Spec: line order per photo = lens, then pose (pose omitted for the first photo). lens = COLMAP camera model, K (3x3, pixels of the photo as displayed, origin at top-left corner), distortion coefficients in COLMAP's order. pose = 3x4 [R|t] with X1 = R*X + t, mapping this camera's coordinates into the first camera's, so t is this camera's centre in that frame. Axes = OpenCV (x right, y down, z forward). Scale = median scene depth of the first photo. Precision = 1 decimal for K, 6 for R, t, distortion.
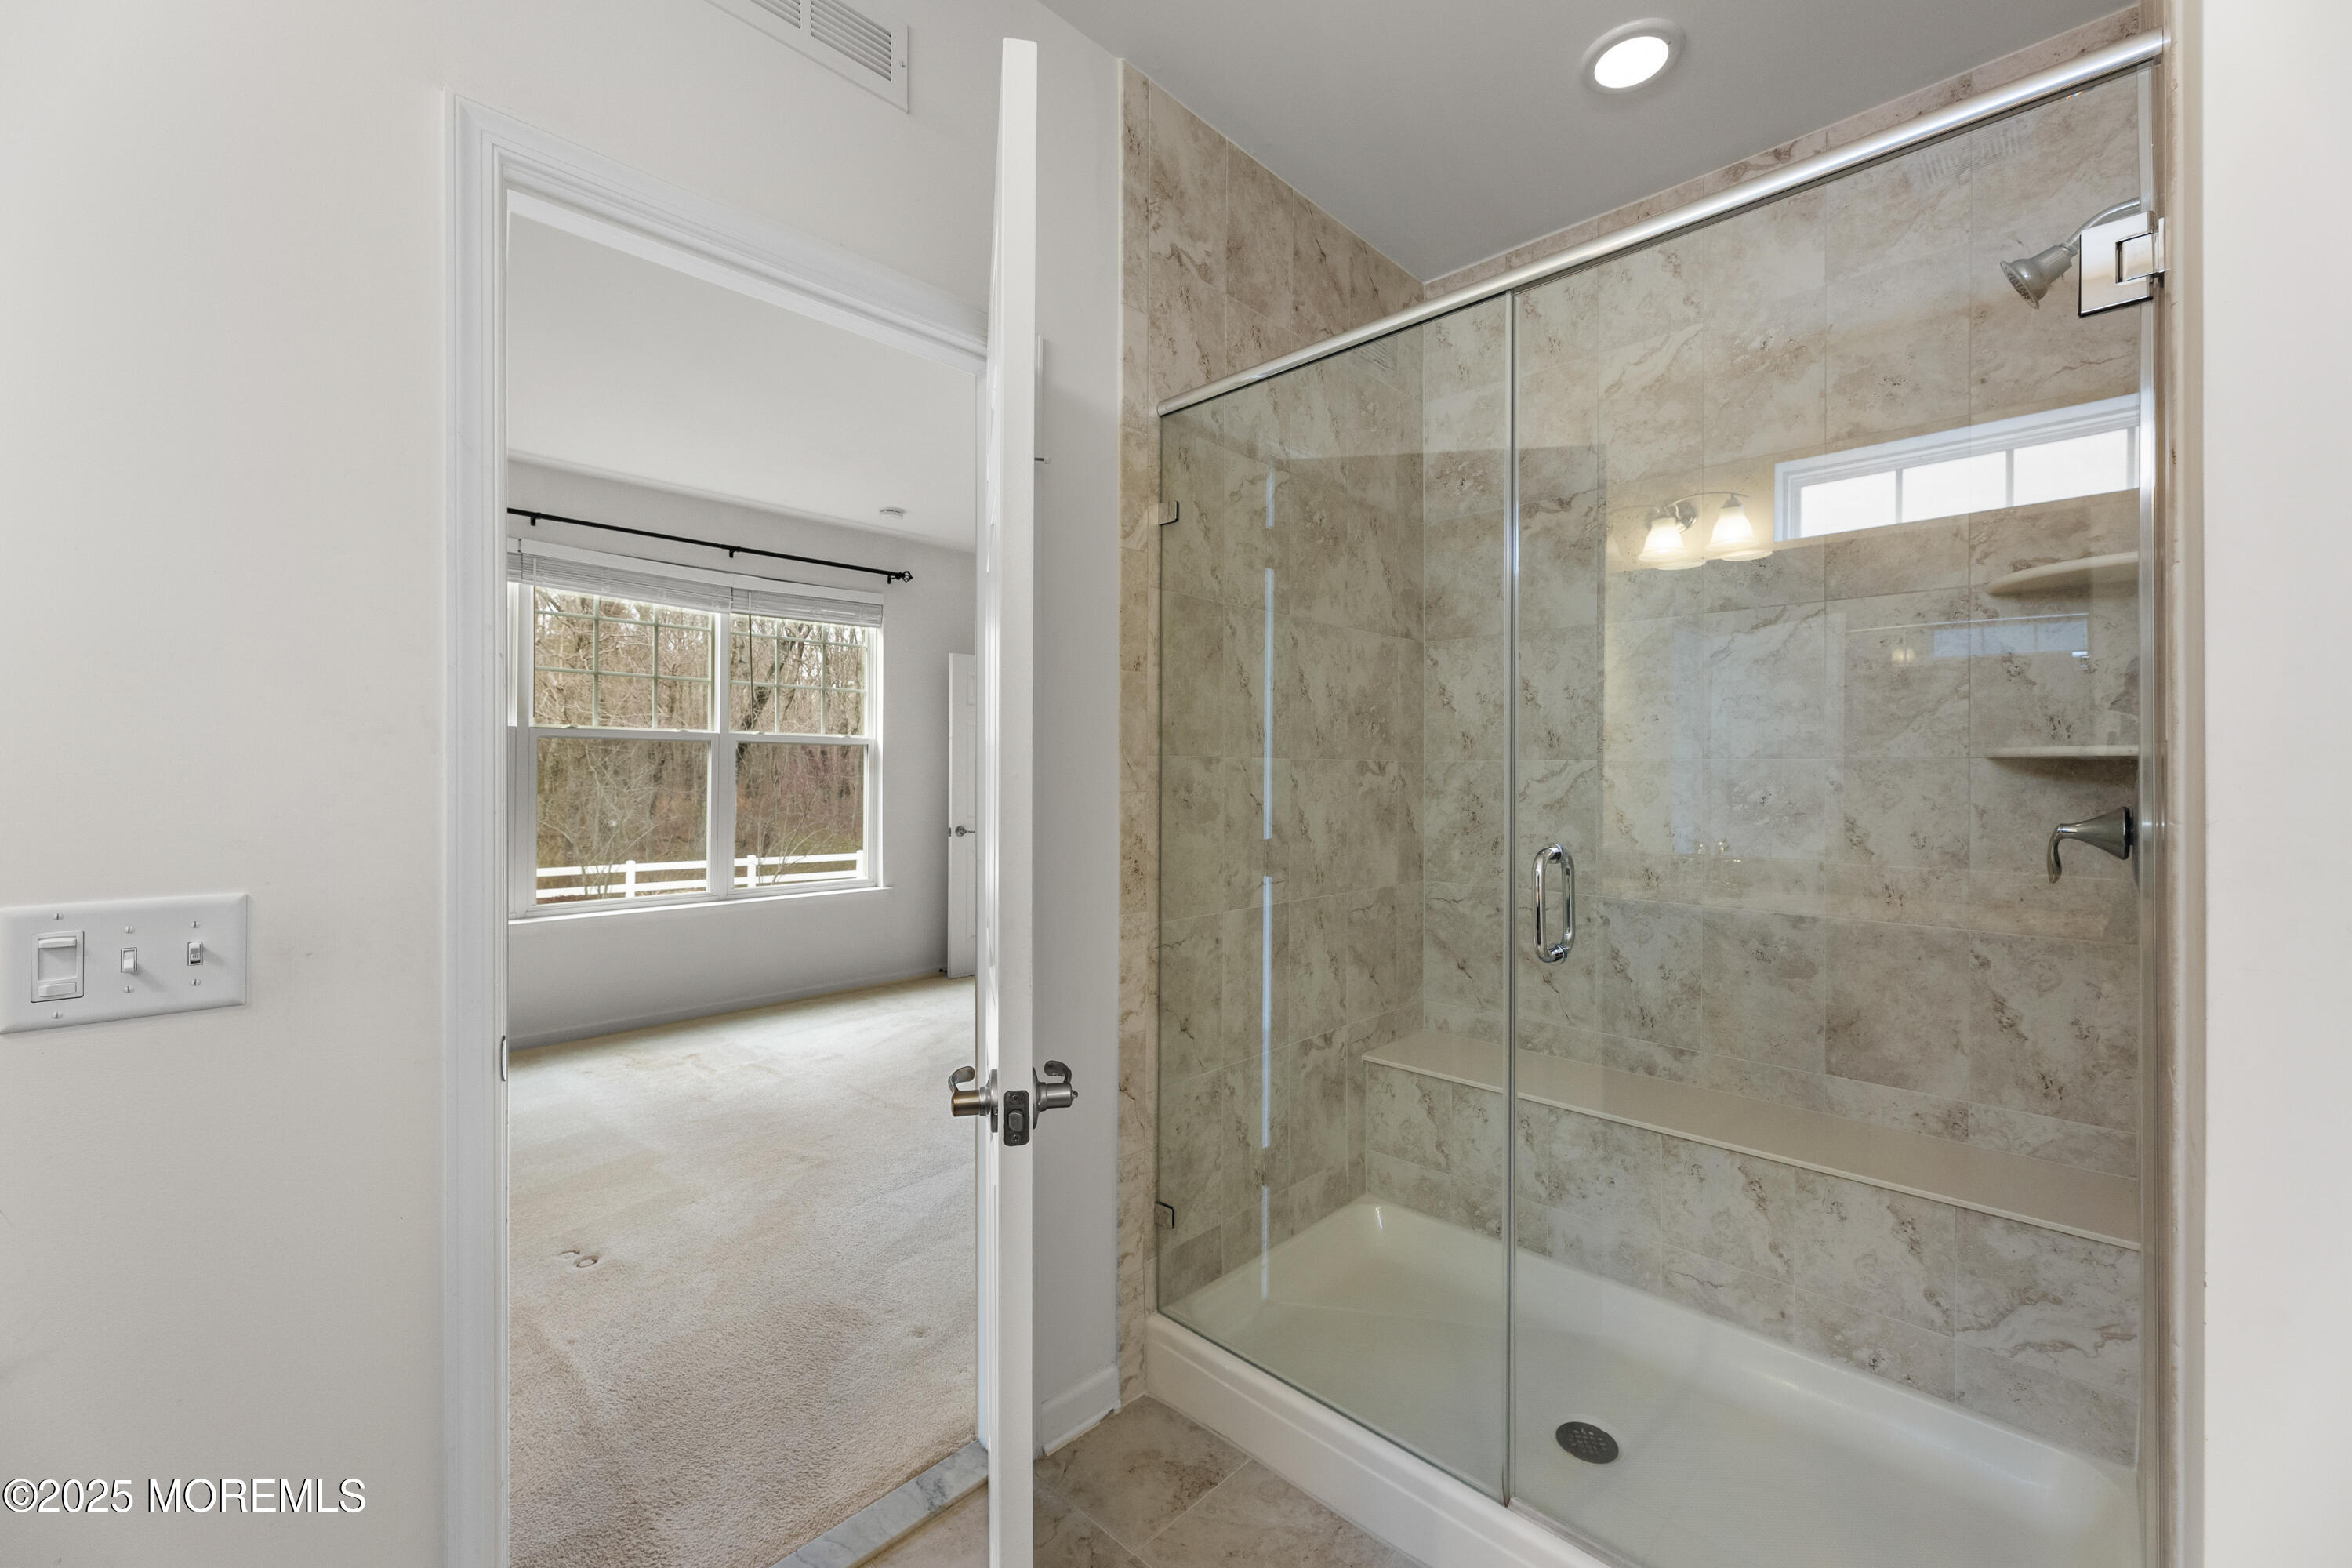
lens RADIAL K [[952.3, 0, 1187.1], [0, 952.3, 781.7], [0, 0, 1]] dist [-0.000813, 0.000796]
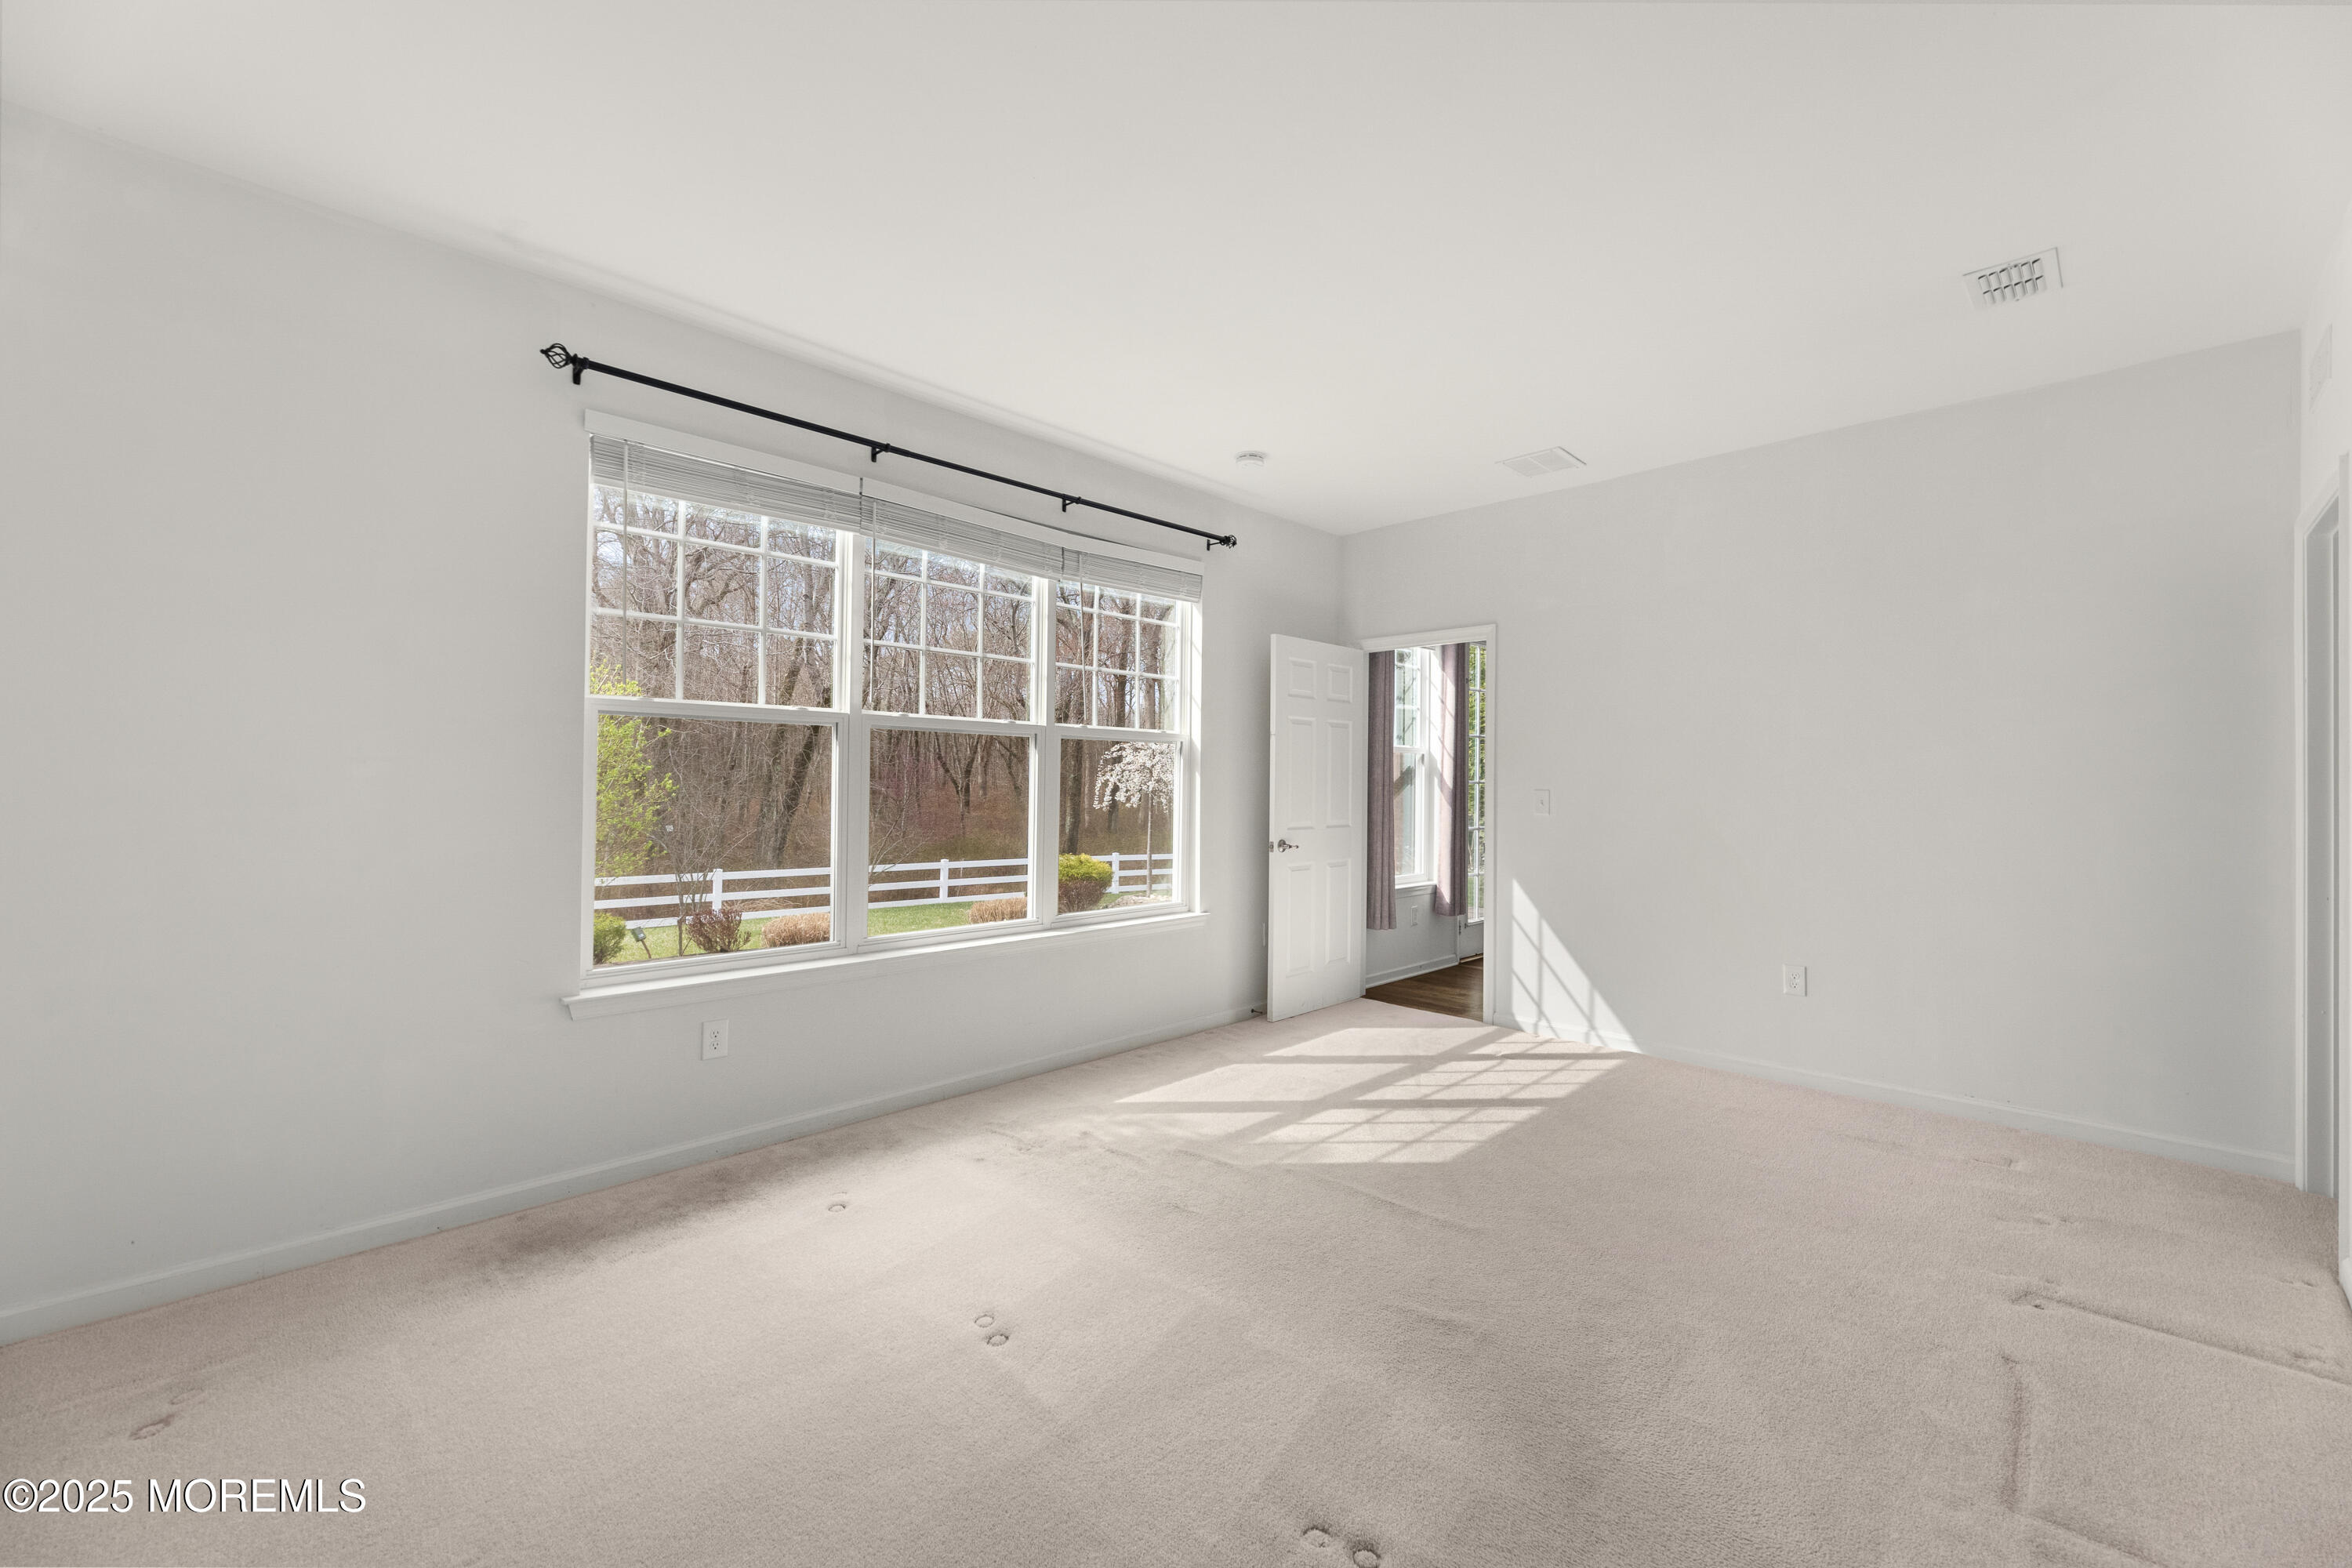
lens RADIAL K [[952.3, 0, 1169.4], [0, 952.3, 783.1], [0, 0, 1]] dist [-0.000813, 0.000796]
pose [[0.999609, 0.006465, -0.027211, -0.318765], [-0.006663, 0.999952, -0.007171, 0.003630], [0.027163, 0.007349, 0.999604, 0.161169]]
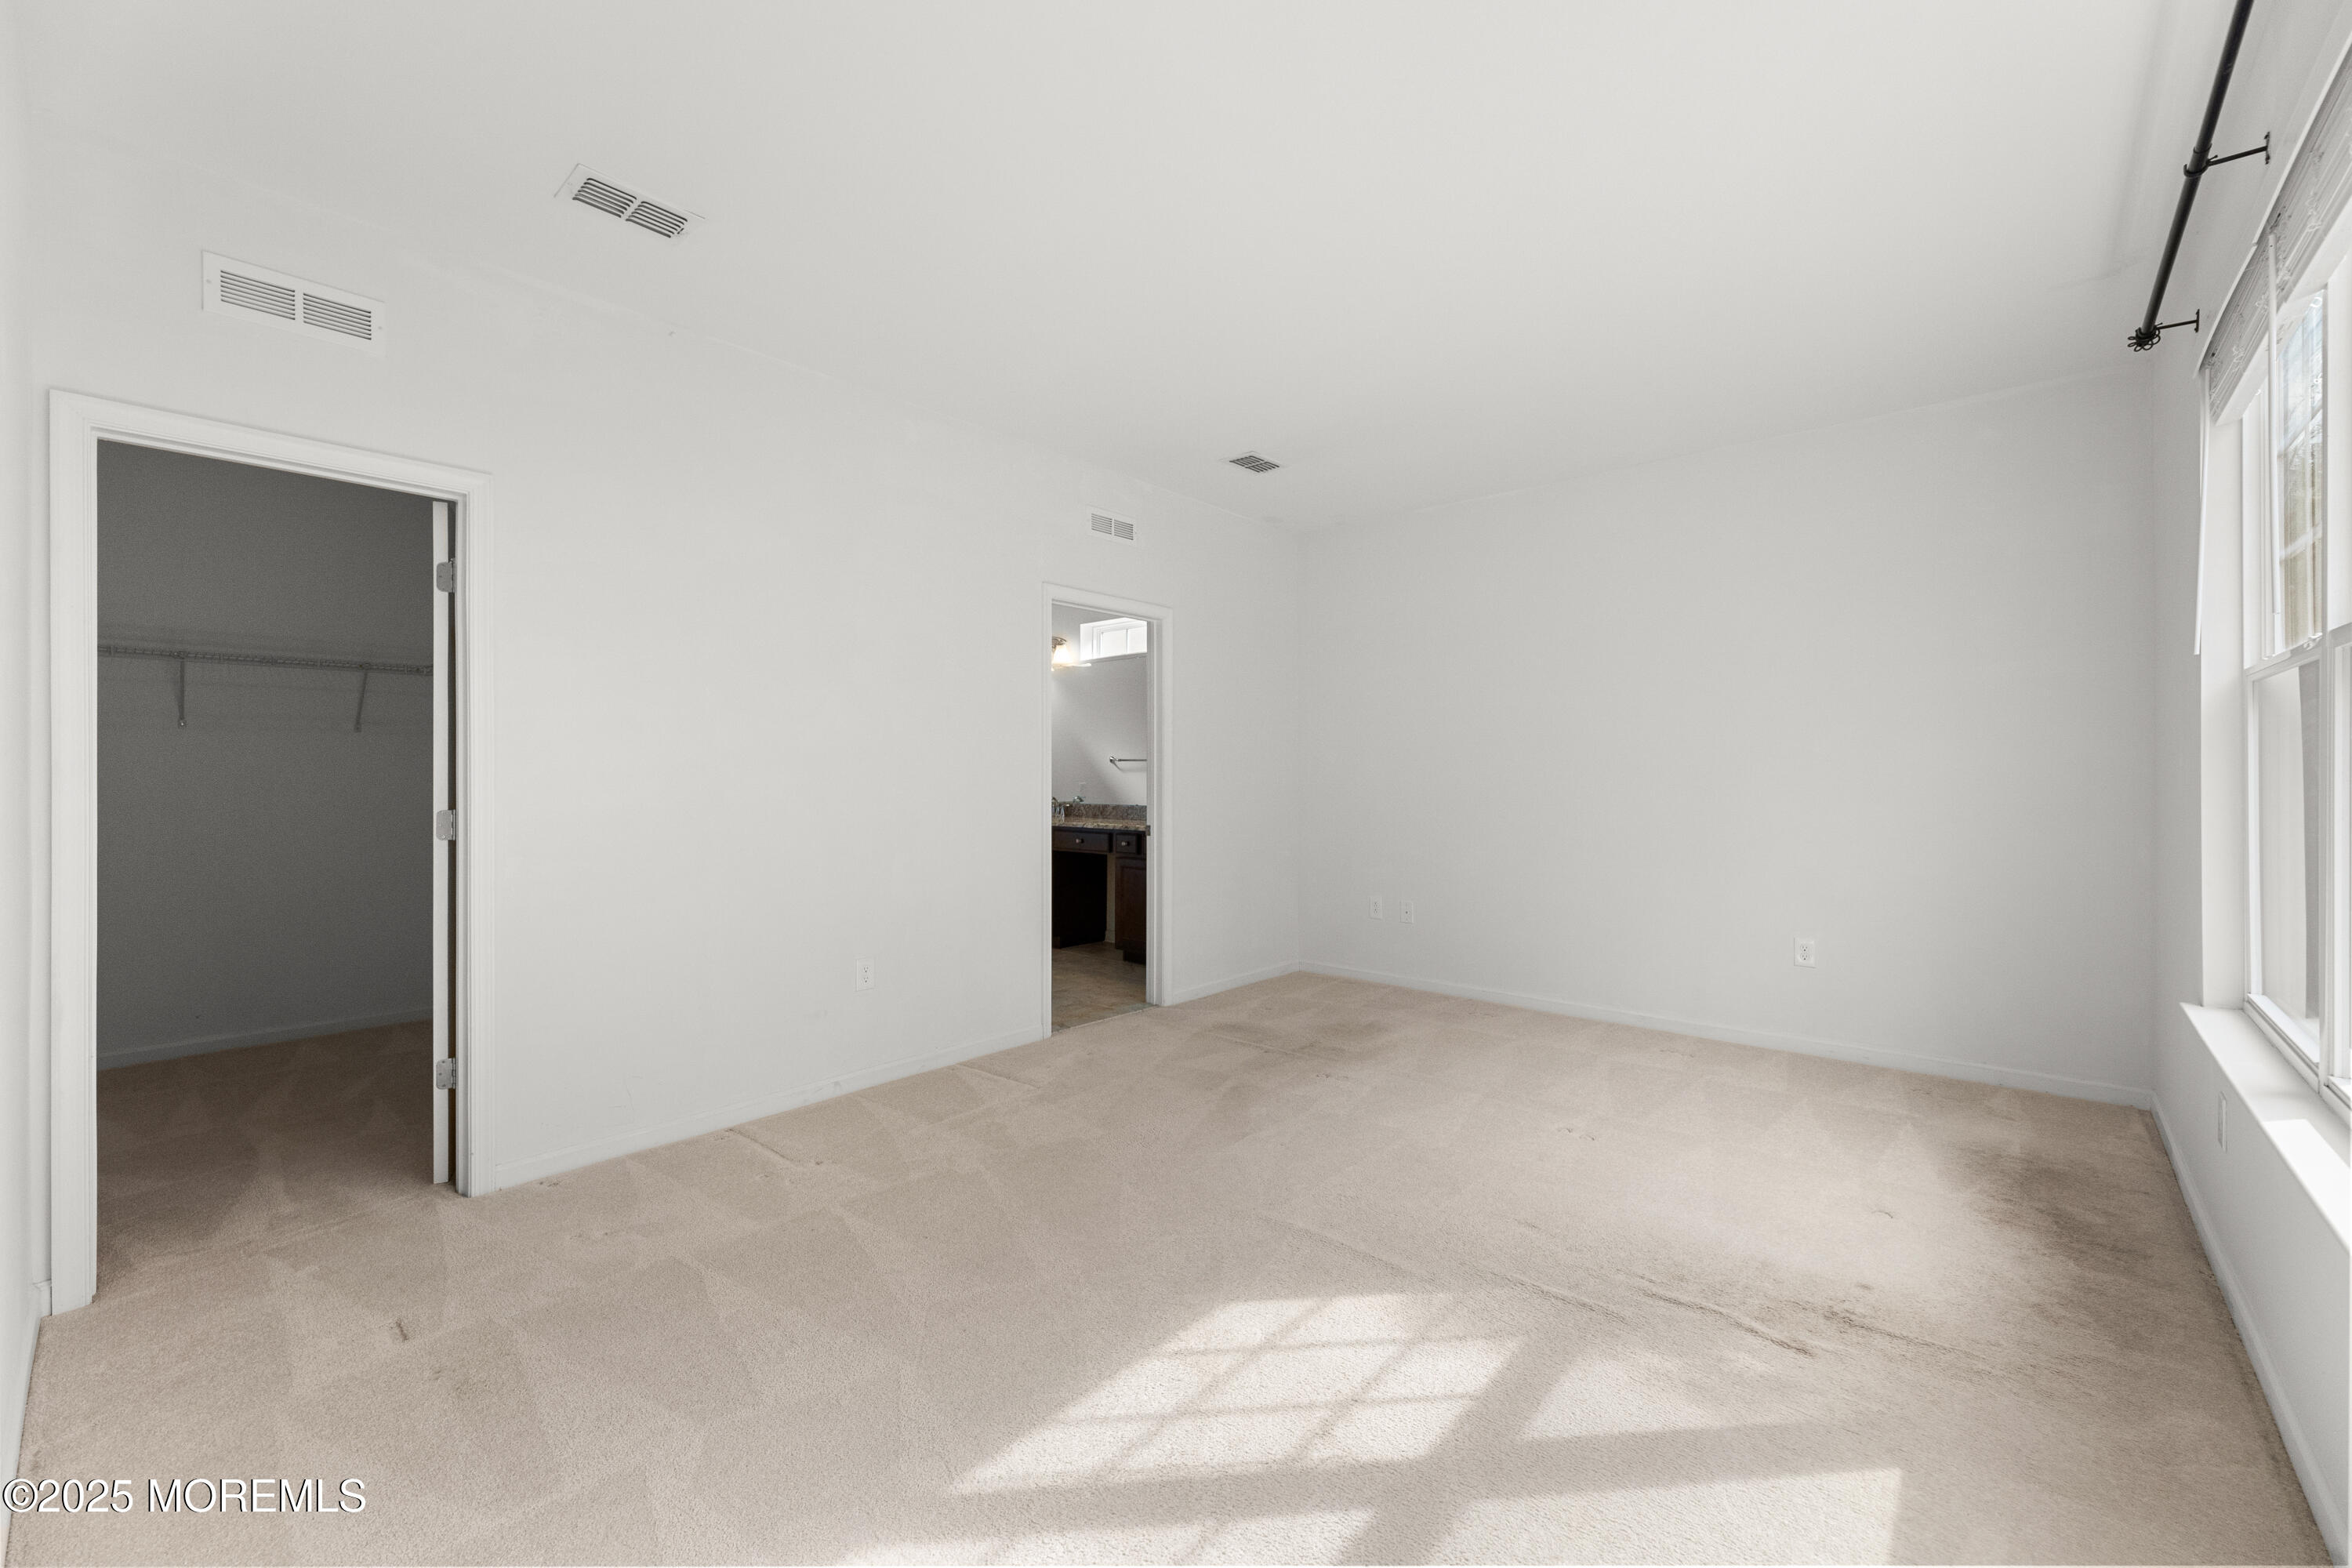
lens RADIAL K [[952.3, 0, 1172.8], [0, 952.3, 774.0], [0, 0, 1]] dist [-0.000813, 0.000796]
pose [[-0.998848, 0.001497, -0.047970, -0.138046], [0.001463, 0.999999, 0.000736, 0.003763], [0.047971, 0.000665, -0.998849, 1.077486]]
